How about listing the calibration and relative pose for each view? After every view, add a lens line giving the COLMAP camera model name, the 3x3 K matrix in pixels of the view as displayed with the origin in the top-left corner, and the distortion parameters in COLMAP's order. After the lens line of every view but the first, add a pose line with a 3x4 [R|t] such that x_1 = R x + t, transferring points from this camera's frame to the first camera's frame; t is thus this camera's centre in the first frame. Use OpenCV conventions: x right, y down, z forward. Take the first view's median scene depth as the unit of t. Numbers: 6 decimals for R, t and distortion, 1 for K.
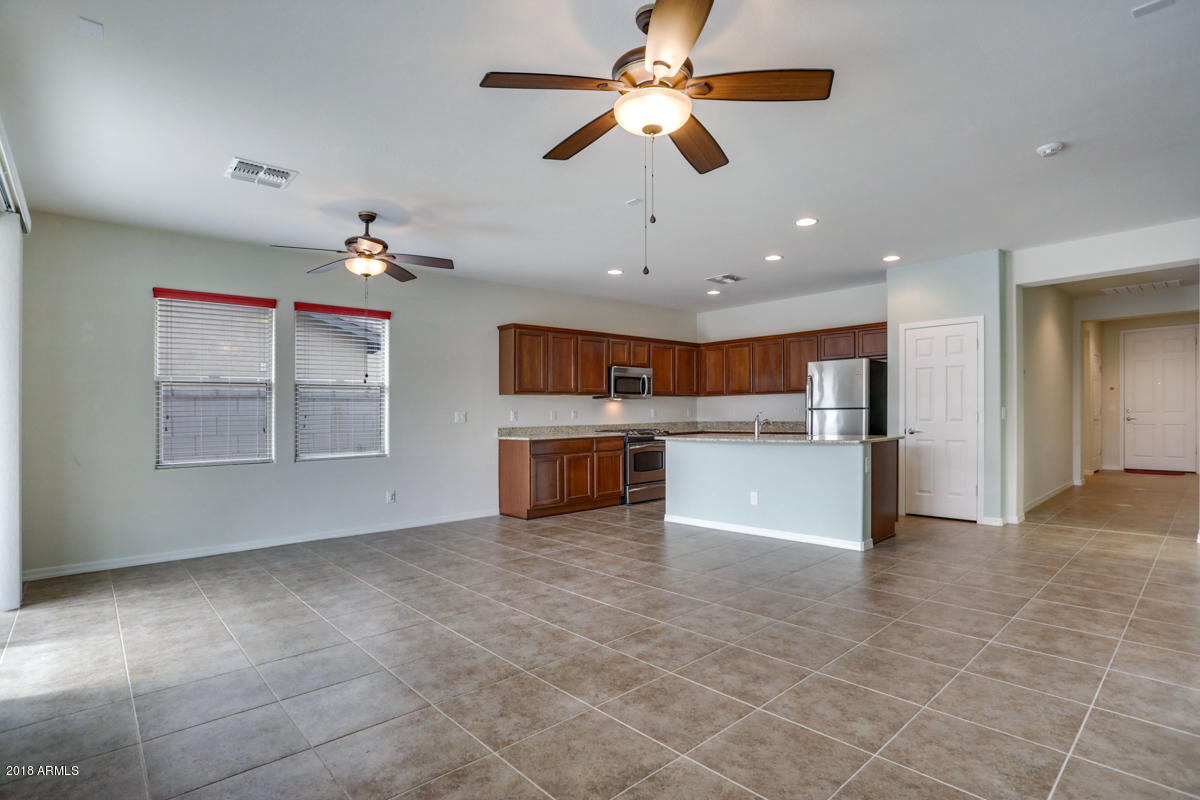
lens RADIAL K [[601.1, 0, 612.6], [0, 601.1, 405.2], [0, 0, 1]] dist [-0.071097, 0.033142]
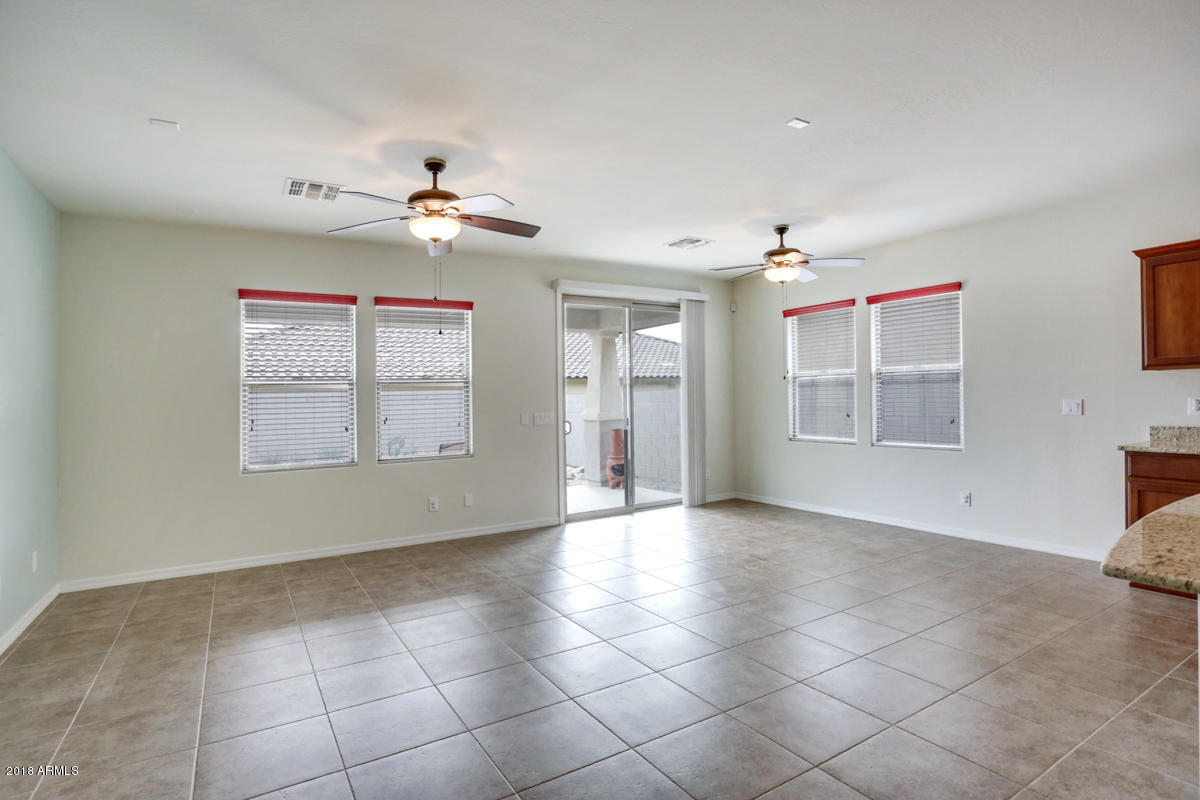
lens RADIAL K [[611.8, 0, 594.9], [0, 611.8, 396.9], [0, 0, 1]] dist [-0.070837, 0.030741]
pose [[-0.203702, 0.020617, -0.978816, 0.497132], [0.040324, 0.999107, 0.012652, -0.020683], [0.978202, -0.036892, -0.204351, 0.576354]]
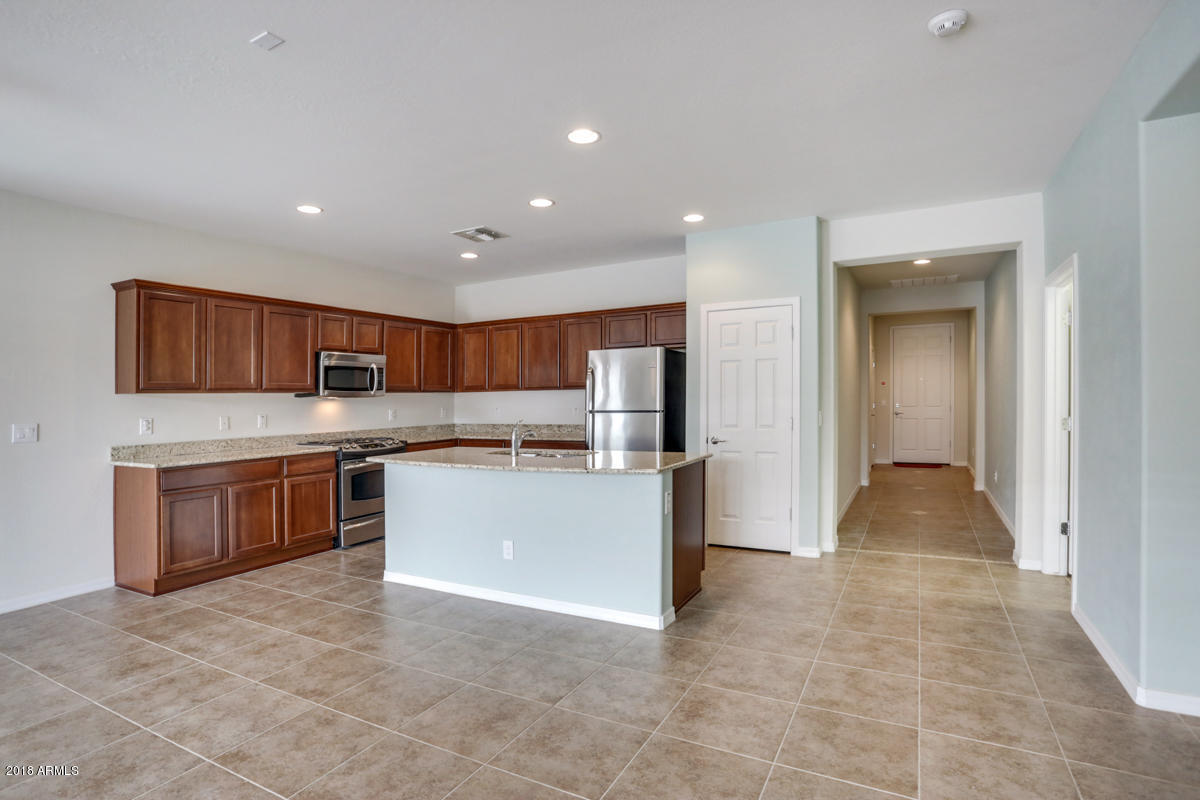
lens RADIAL K [[606.4, 0, 602.2], [0, 606.4, 394.8], [0, 0, 1]] dist [-0.069246, 0.030199]
pose [[0.947829, -0.000657, 0.318780, 0.097846], [-0.000354, 0.999995, 0.003114, -0.017986], [-0.318780, -0.003065, 0.947824, 0.261350]]
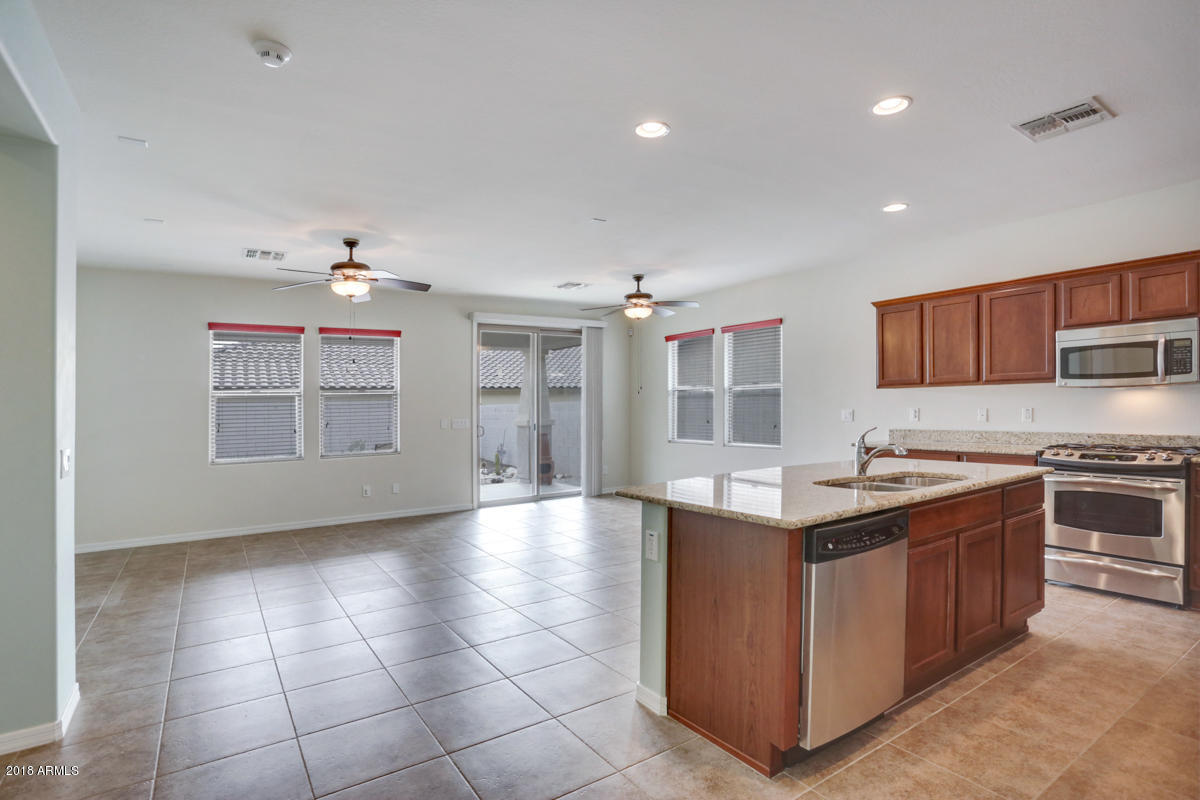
lens RADIAL K [[608.9, 0, 613.6], [0, 608.9, 400.2], [0, 0, 1]] dist [-0.067070, 0.022287]
pose [[-0.145511, 0.013016, -0.989271, 0.676250], [0.037313, 0.999274, 0.007659, -0.021863], [0.988653, -0.035798, -0.145891, 0.746443]]
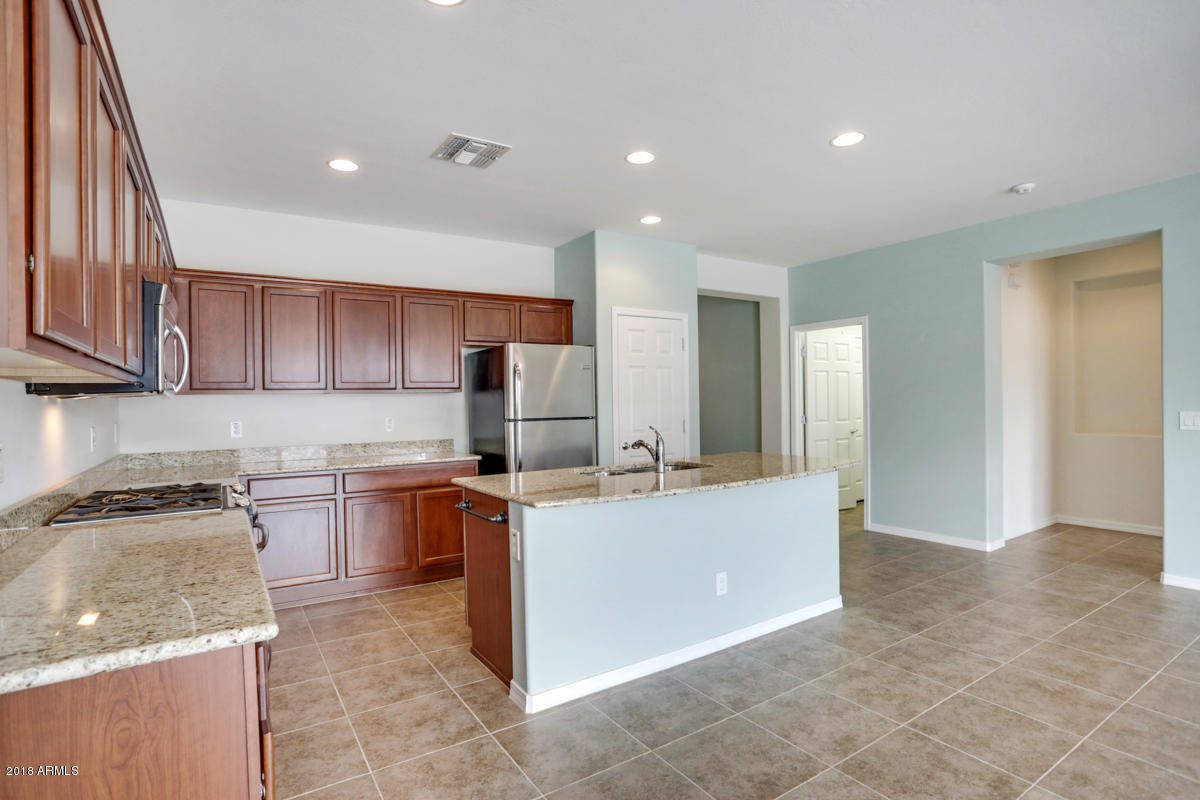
lens RADIAL K [[601.1, 0, 612.6], [0, 601.1, 405.2], [0, 0, 1]] dist [-0.071097, 0.033142]
pose [[0.168231, 0.006418, 0.985727, -0.263172], [0.002979, 0.999971, -0.007020, -0.003998], [-0.985743, 0.004117, 0.168207, 0.820942]]
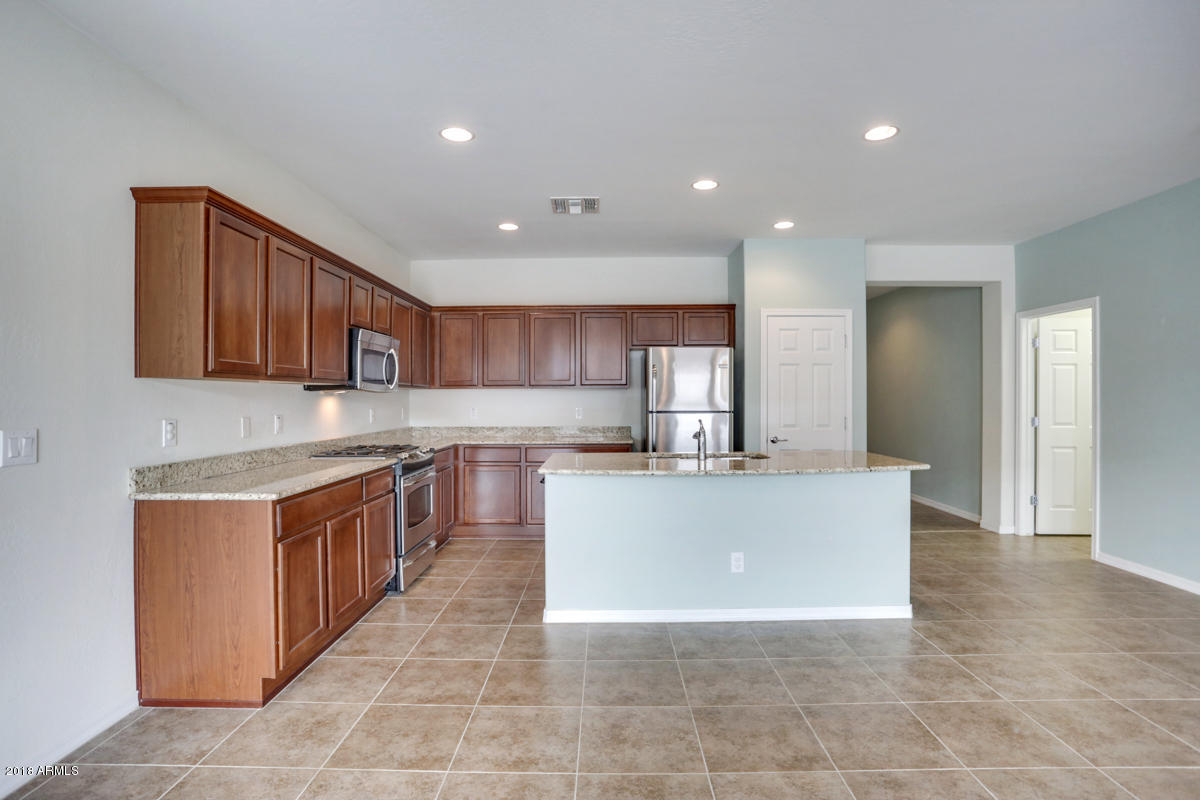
lens RADIAL K [[606.4, 0, 602.2], [0, 606.4, 394.8], [0, 0, 1]] dist [-0.069246, 0.030199]
pose [[0.689263, 0.016247, 0.724329, -0.253357], [-0.015915, 0.999847, -0.007282, -0.008176], [-0.724337, -0.006509, 0.689416, 0.551097]]
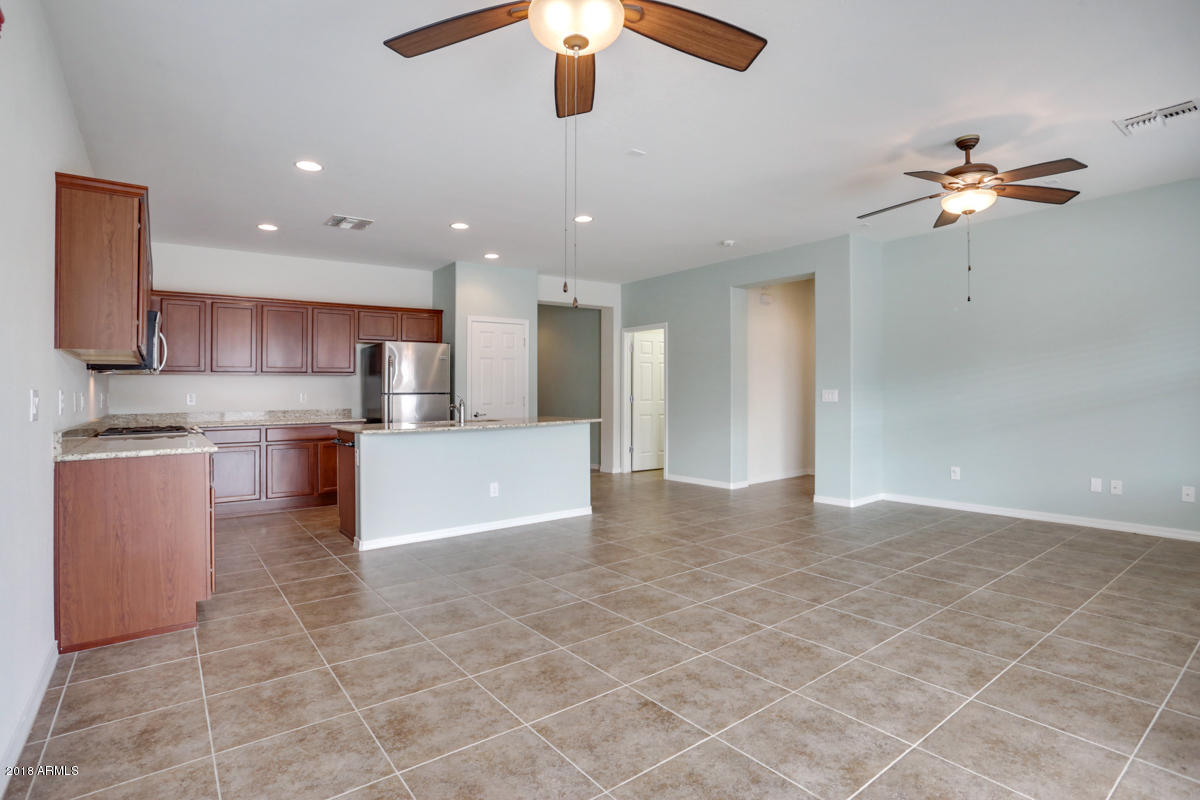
lens RADIAL K [[590.6, 0, 610.9], [0, 590.6, 382.3], [0, 0, 1]] dist [-0.064068, 0.026519]
pose [[0.093546, 0.030478, 0.995148, -0.524488], [-0.000154, 0.999532, -0.030597, 0.016407], [-0.995615, 0.002709, 0.093507, 0.603985]]
